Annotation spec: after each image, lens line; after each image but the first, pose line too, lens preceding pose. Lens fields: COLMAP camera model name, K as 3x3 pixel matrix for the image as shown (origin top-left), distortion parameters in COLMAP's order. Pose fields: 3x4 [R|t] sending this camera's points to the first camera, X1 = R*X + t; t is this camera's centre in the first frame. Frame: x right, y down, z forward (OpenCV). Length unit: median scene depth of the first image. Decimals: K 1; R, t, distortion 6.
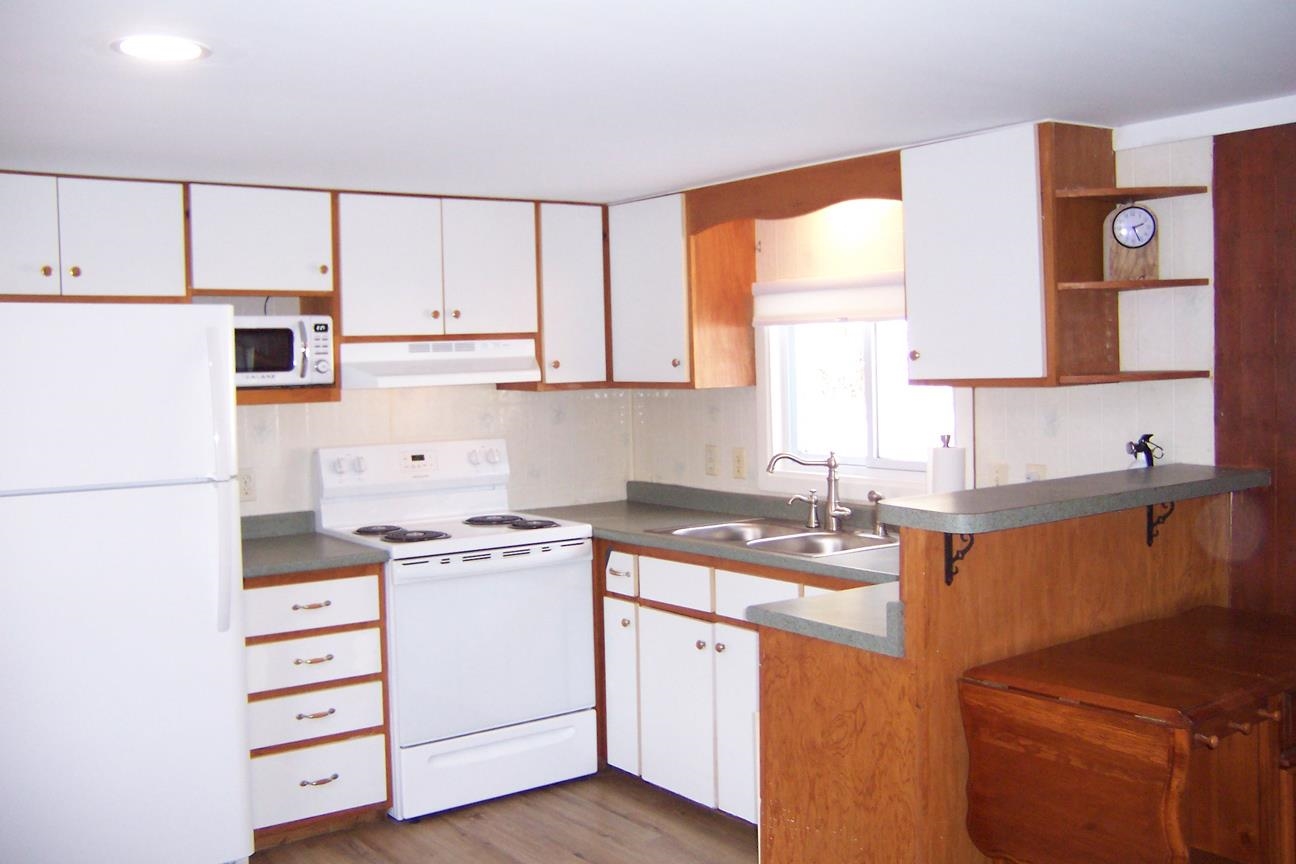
lens RADIAL K [[1282.4, 0, 656.1], [0, 1282.4, 422.7], [0, 0, 1]] dist [-0.076291, 0.000000]
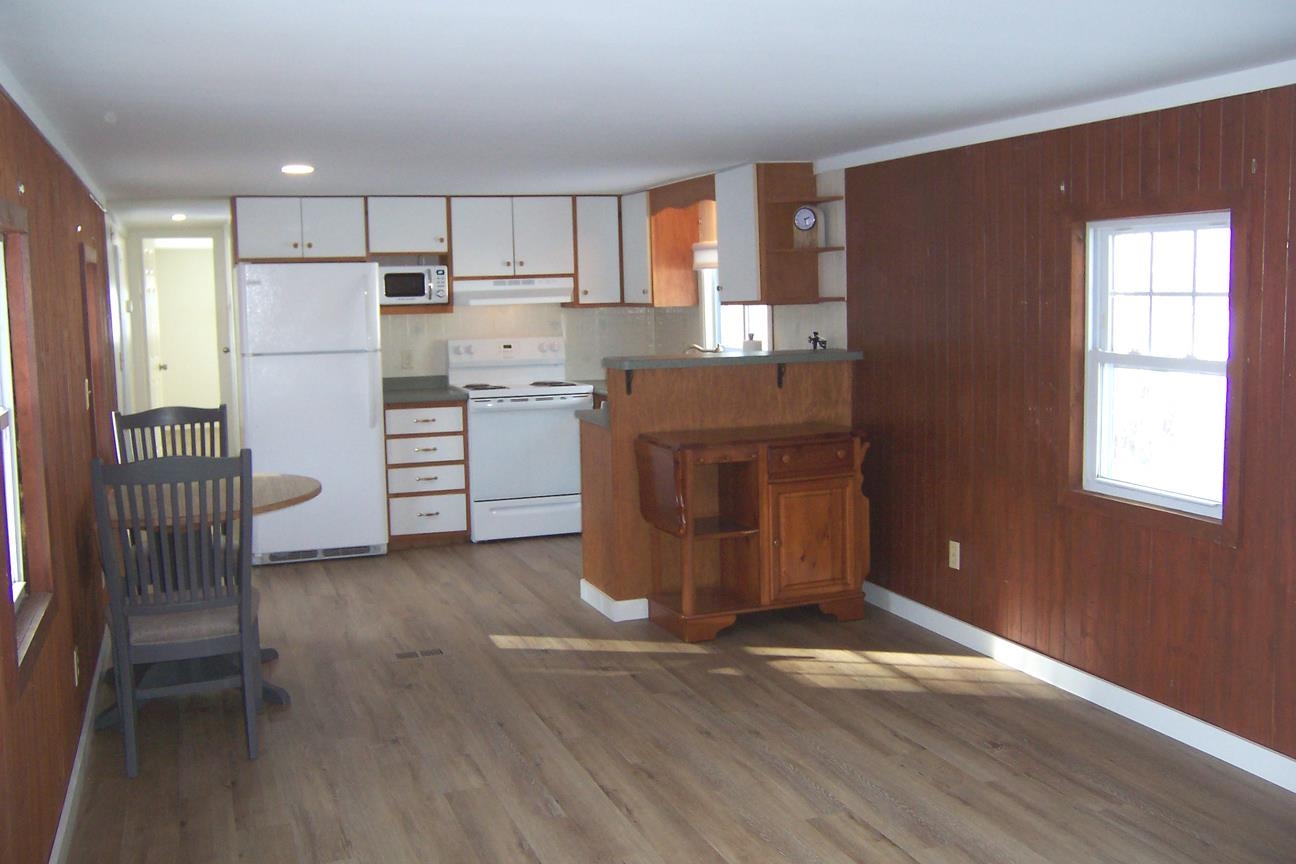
lens RADIAL K [[1282.4, 0, 651.3], [0, 1282.4, 403.5], [0, 0, 1]] dist [-0.076291, 0.000000]
pose [[0.960084, 0.026056, -0.278496, 0.534080], [-0.013522, 0.998811, 0.046835, 0.022745], [0.279385, -0.041200, 0.959295, -0.668402]]
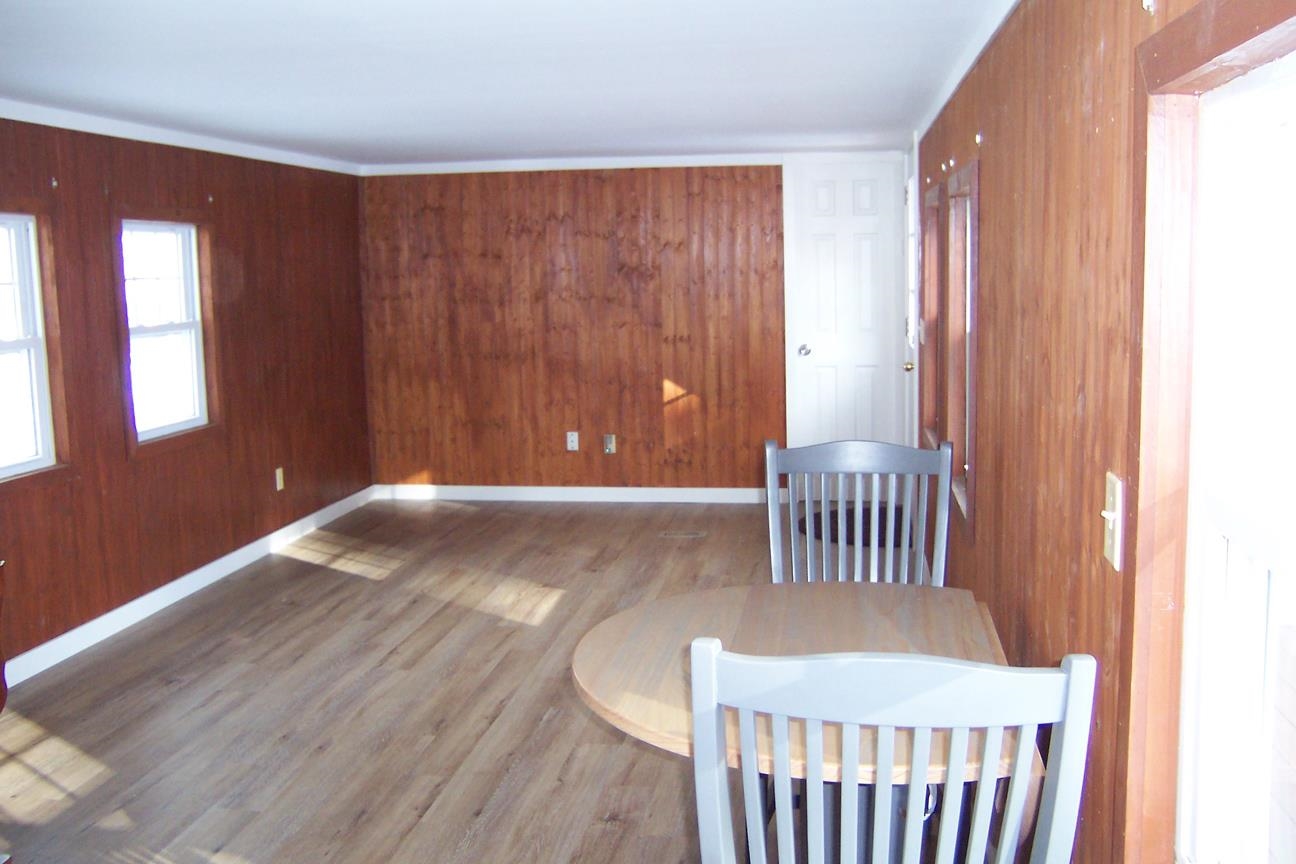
lens RADIAL K [[1282.4, 0, 642.5], [0, 1282.4, 431.4], [0, 0, 1]] dist [-0.076291, 0.000000]
pose [[-0.702044, -0.061434, 0.709478, -1.120050], [0.069752, 0.985549, 0.154361, -0.053523], [-0.708709, 0.157856, -0.687614, 1.561521]]
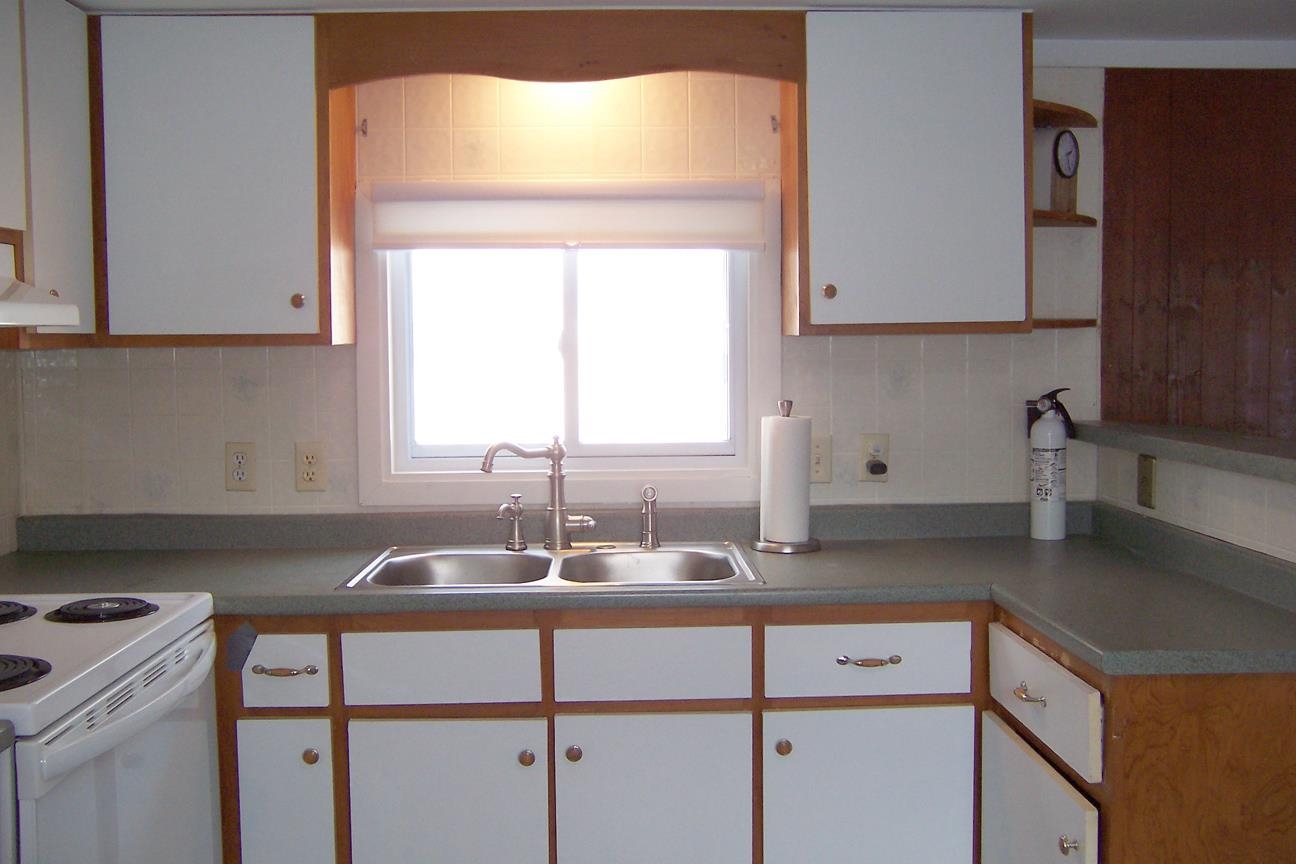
lens RADIAL K [[1282.4, 0, 644.1], [0, 1282.4, 421.4], [0, 0, 1]] dist [-0.076291, 0.000000]
pose [[0.573532, -0.032147, 0.818552, -0.403544], [0.036274, 0.999246, 0.013827, 0.006876], [-0.818380, 0.021762, 0.574265, 0.571675]]
